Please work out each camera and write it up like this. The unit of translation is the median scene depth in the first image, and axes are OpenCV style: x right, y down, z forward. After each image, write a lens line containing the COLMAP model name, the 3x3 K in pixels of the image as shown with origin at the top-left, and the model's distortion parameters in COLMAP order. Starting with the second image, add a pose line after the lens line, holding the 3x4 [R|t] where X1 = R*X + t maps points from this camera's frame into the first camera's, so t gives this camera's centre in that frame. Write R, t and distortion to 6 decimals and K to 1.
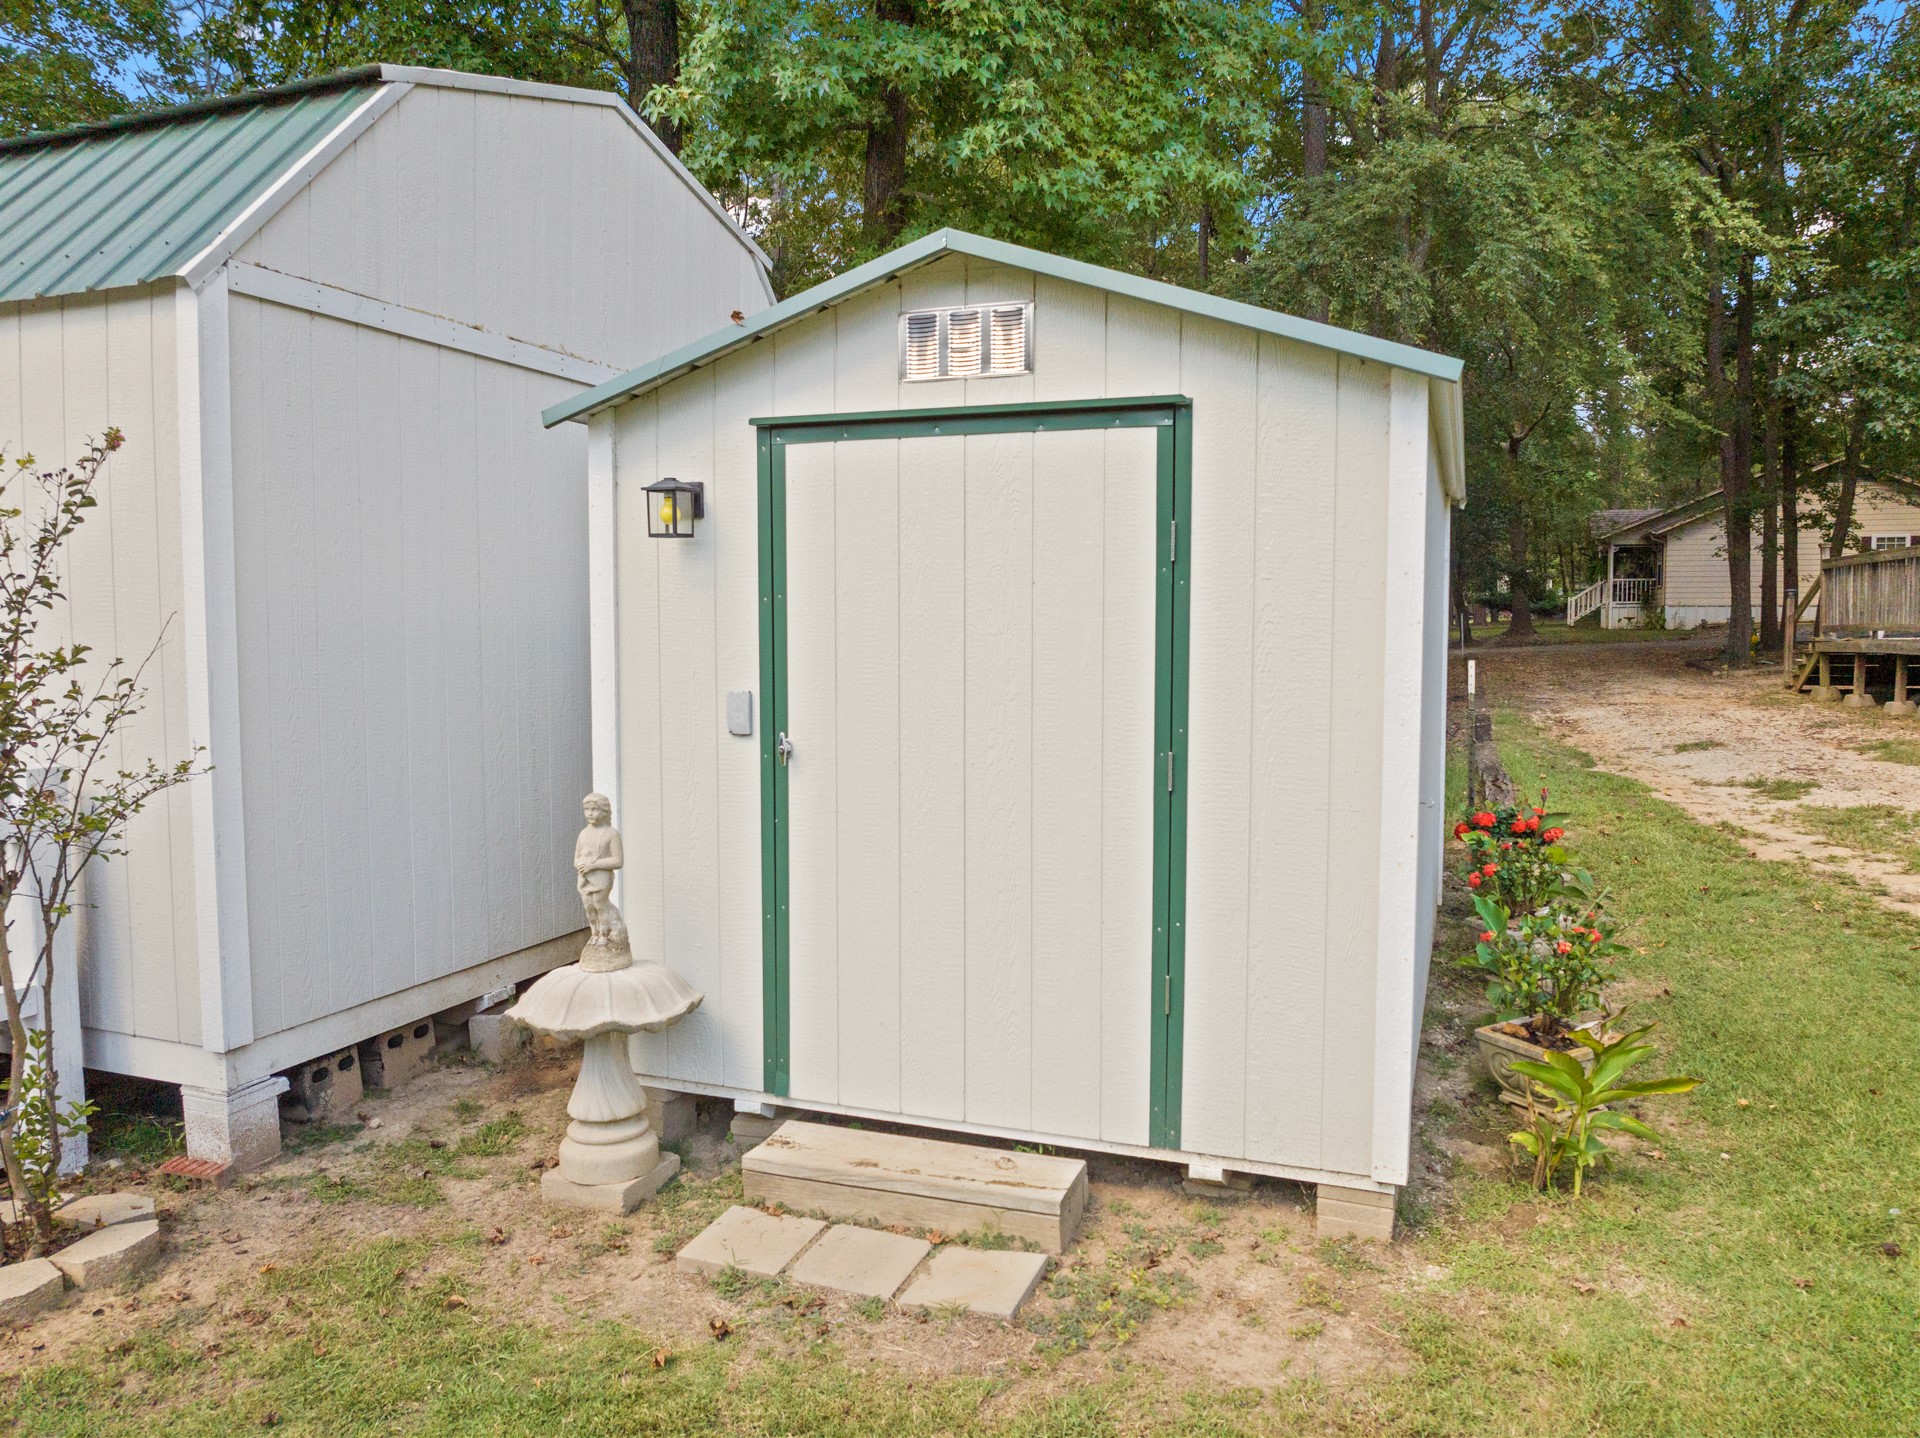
lens RADIAL K [[1346.6, 0, 960.2], [0, 1346.6, 709.7], [0, 0, 1]] dist [-0.044254, 0.004142]
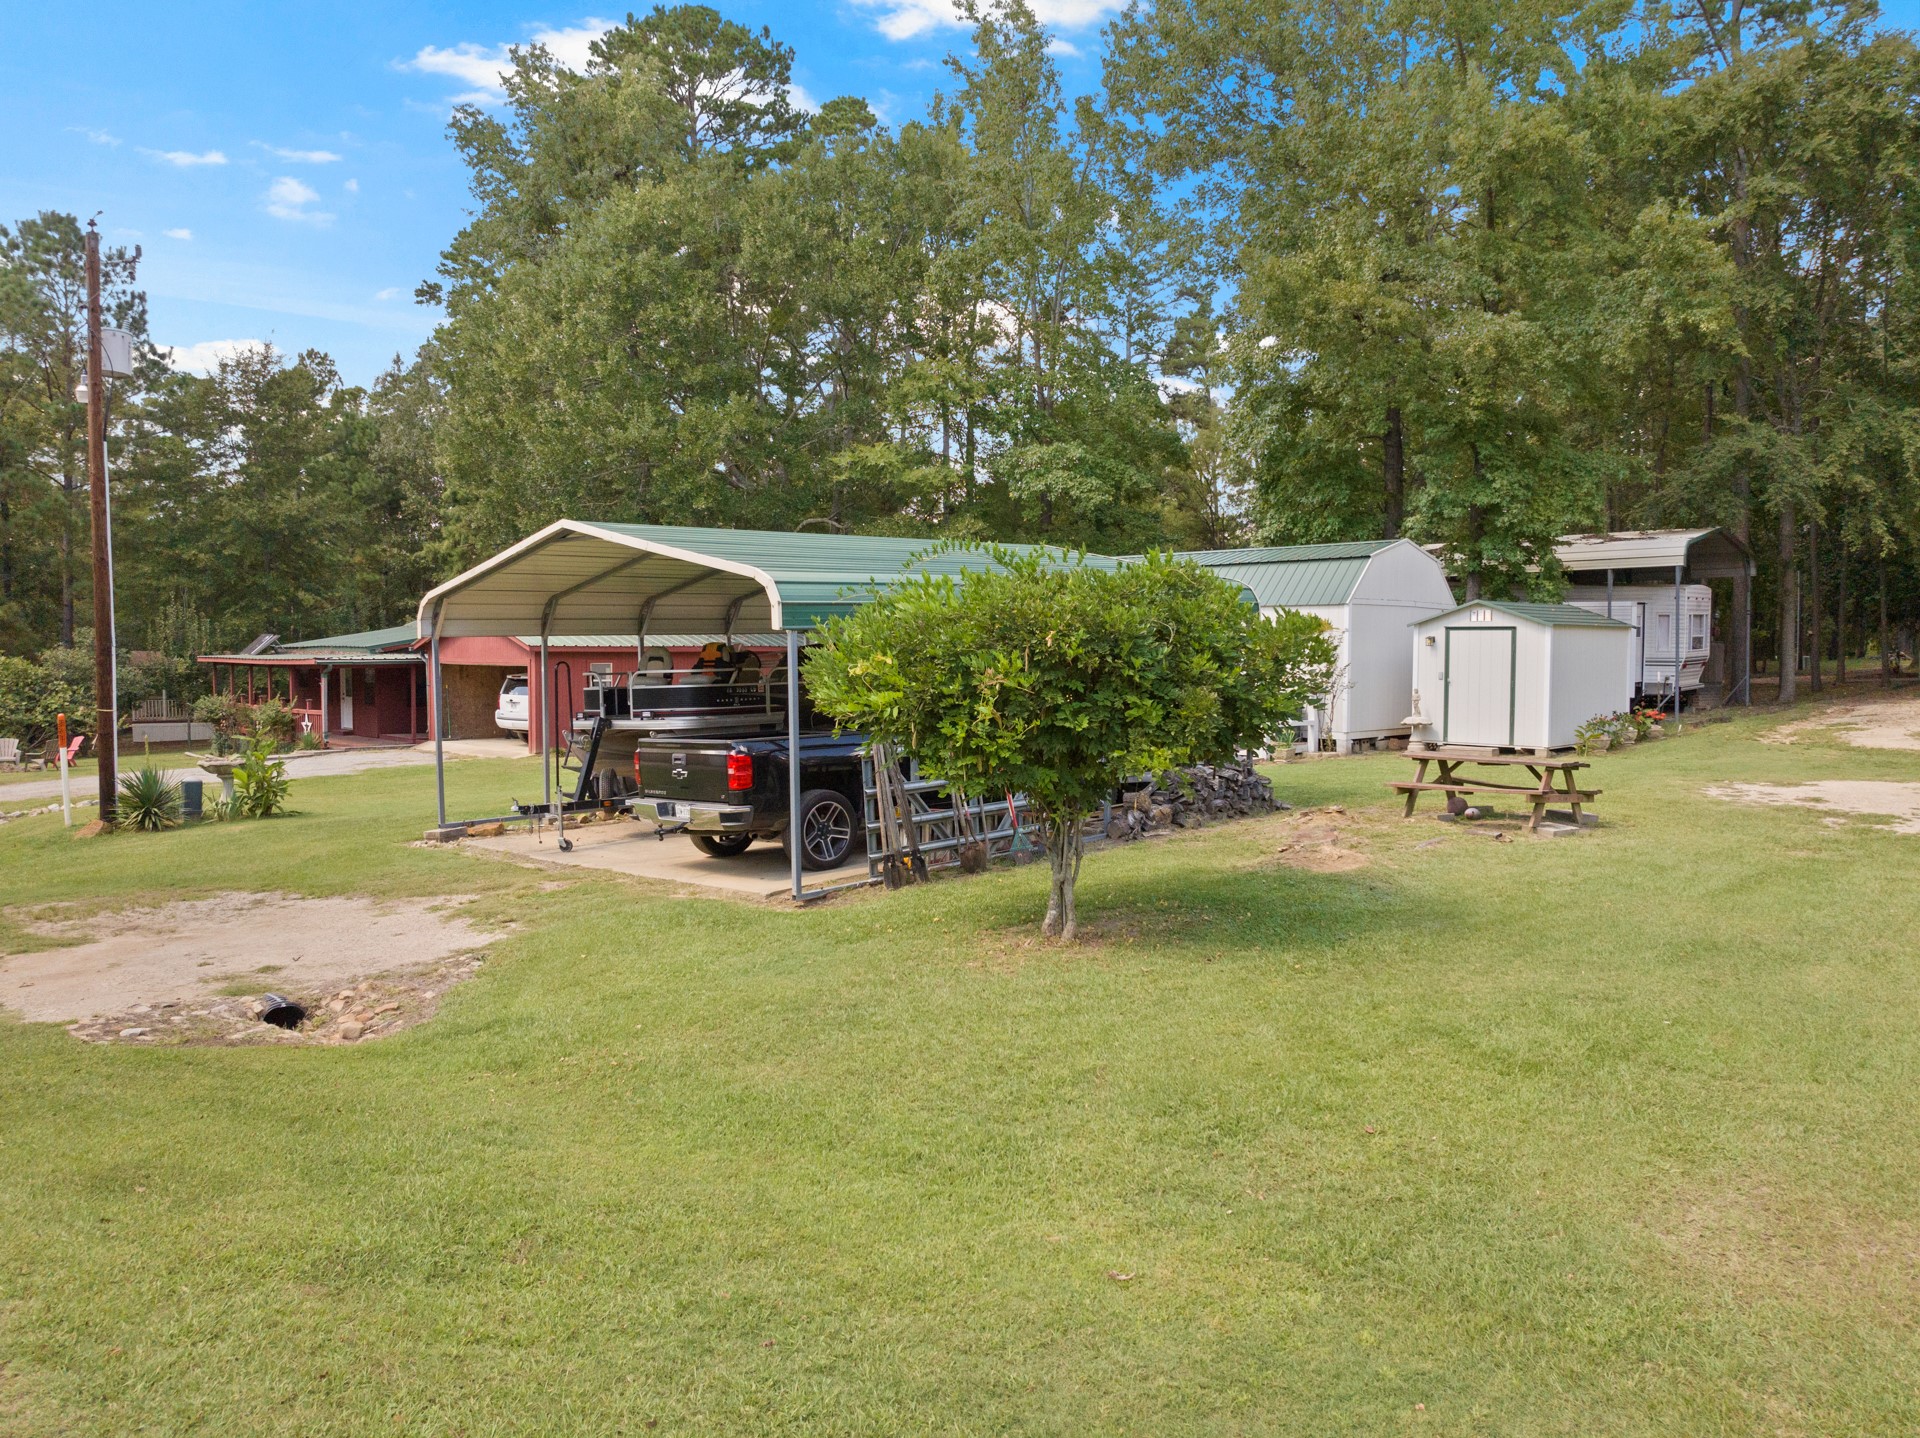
lens RADIAL K [[1346.6, 0, 957.1], [0, 1346.6, 716.3], [0, 0, 1]] dist [-0.044254, 0.004142]
pose [[0.900693, 0.022683, -0.433864, 0.523624], [-0.028184, 0.999583, -0.006249, 0.304047], [0.433541, 0.017857, 0.900957, -5.702858]]
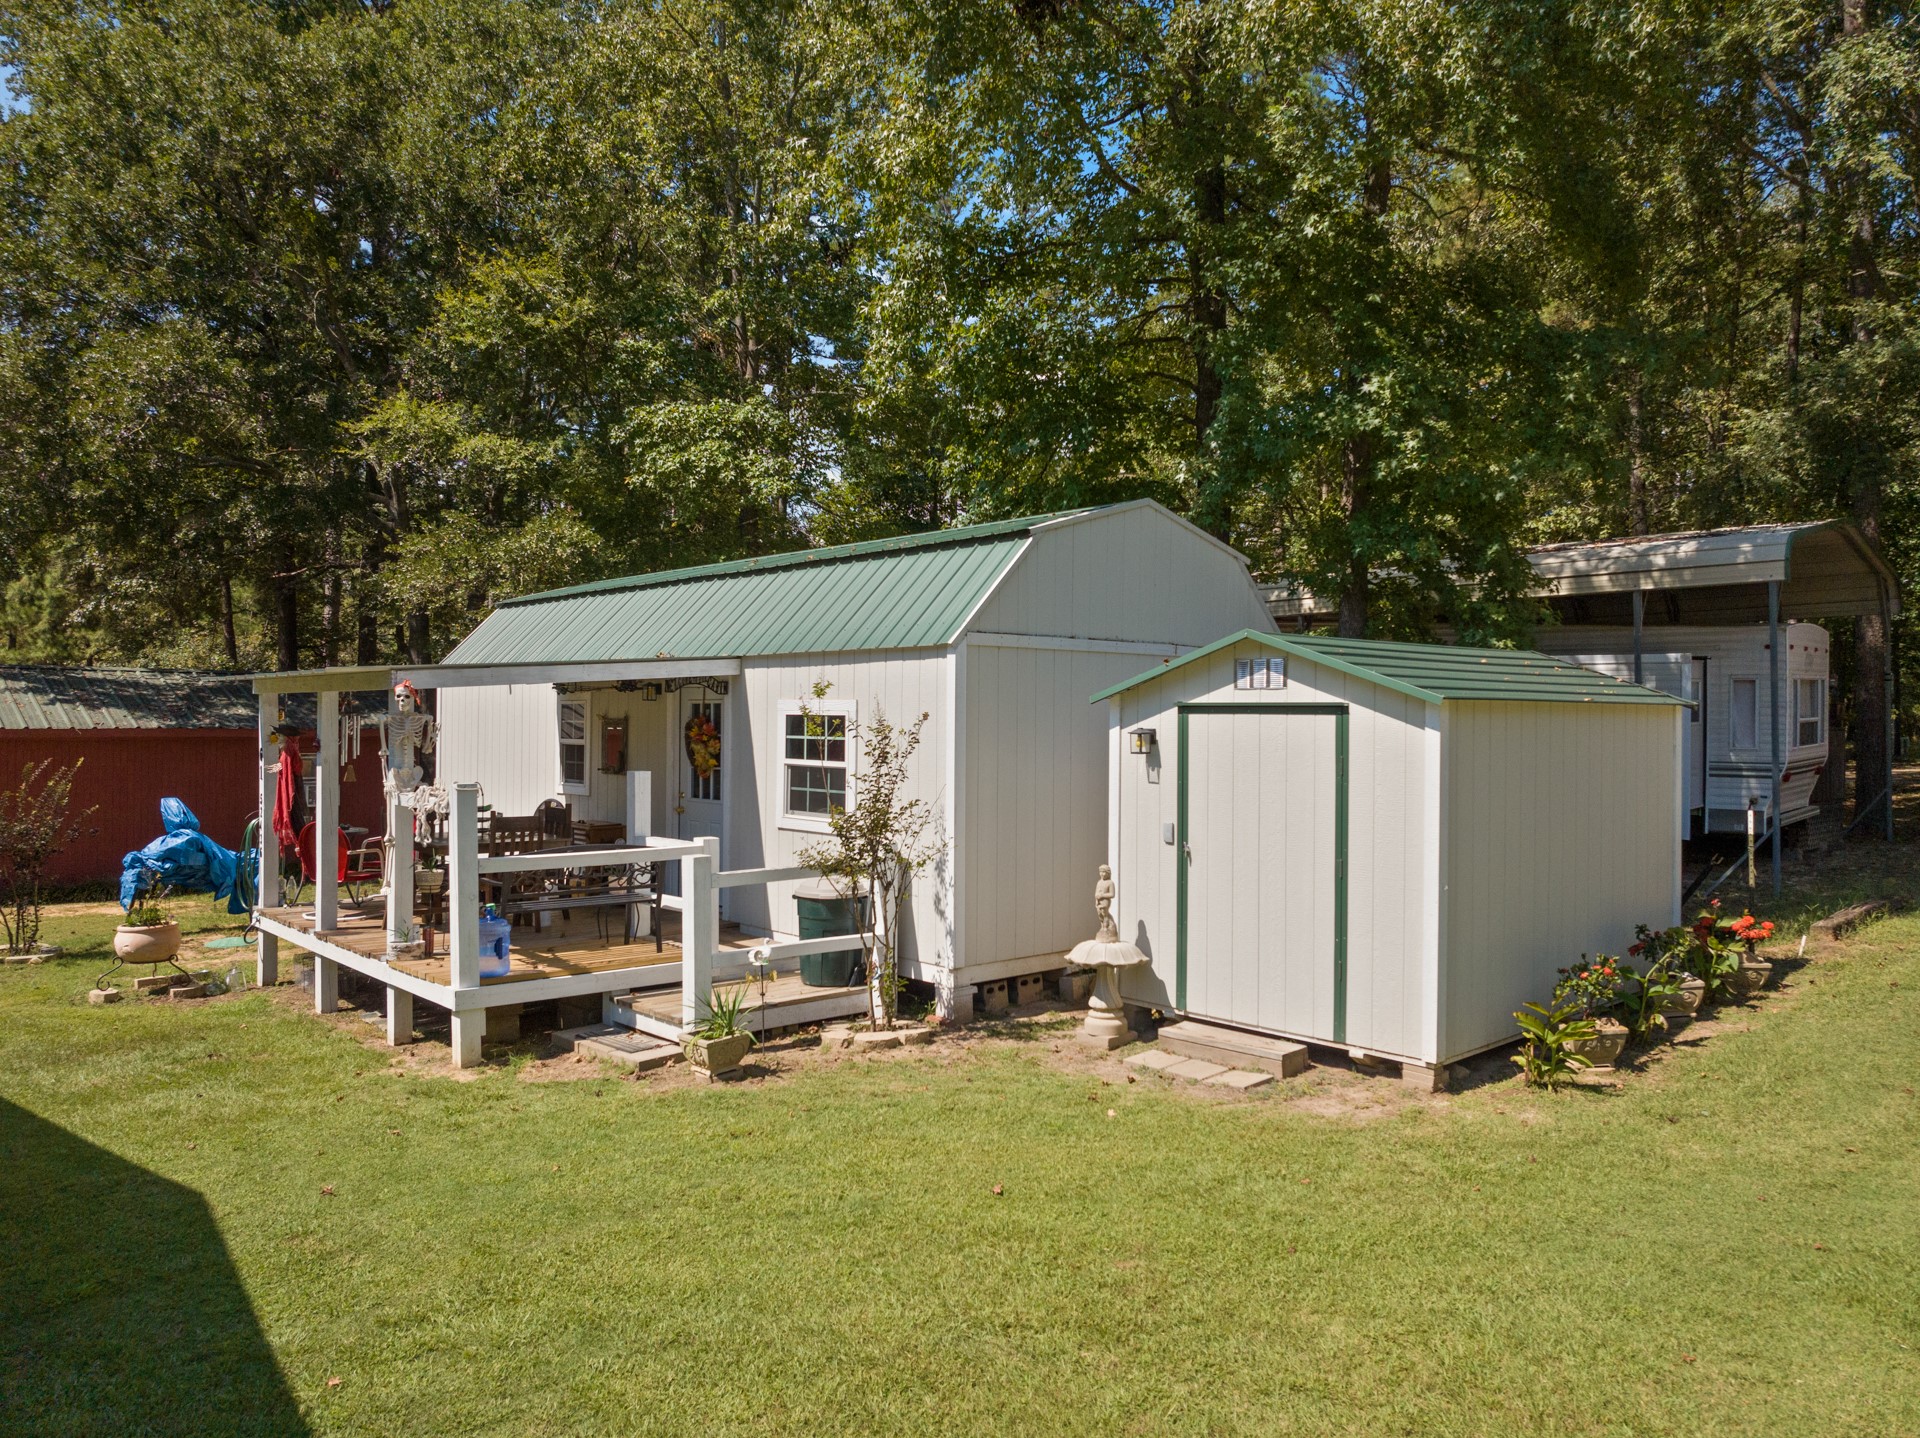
lens RADIAL K [[1346.6, 0, 952.8], [0, 1346.6, 716.8], [0, 0, 1]] dist [-0.044254, 0.004142]
pose [[0.885401, 0.005384, -0.464796, 0.608466], [-0.035412, 0.997808, -0.055899, -0.057323], [0.463477, 0.065953, 0.883651, -1.260633]]
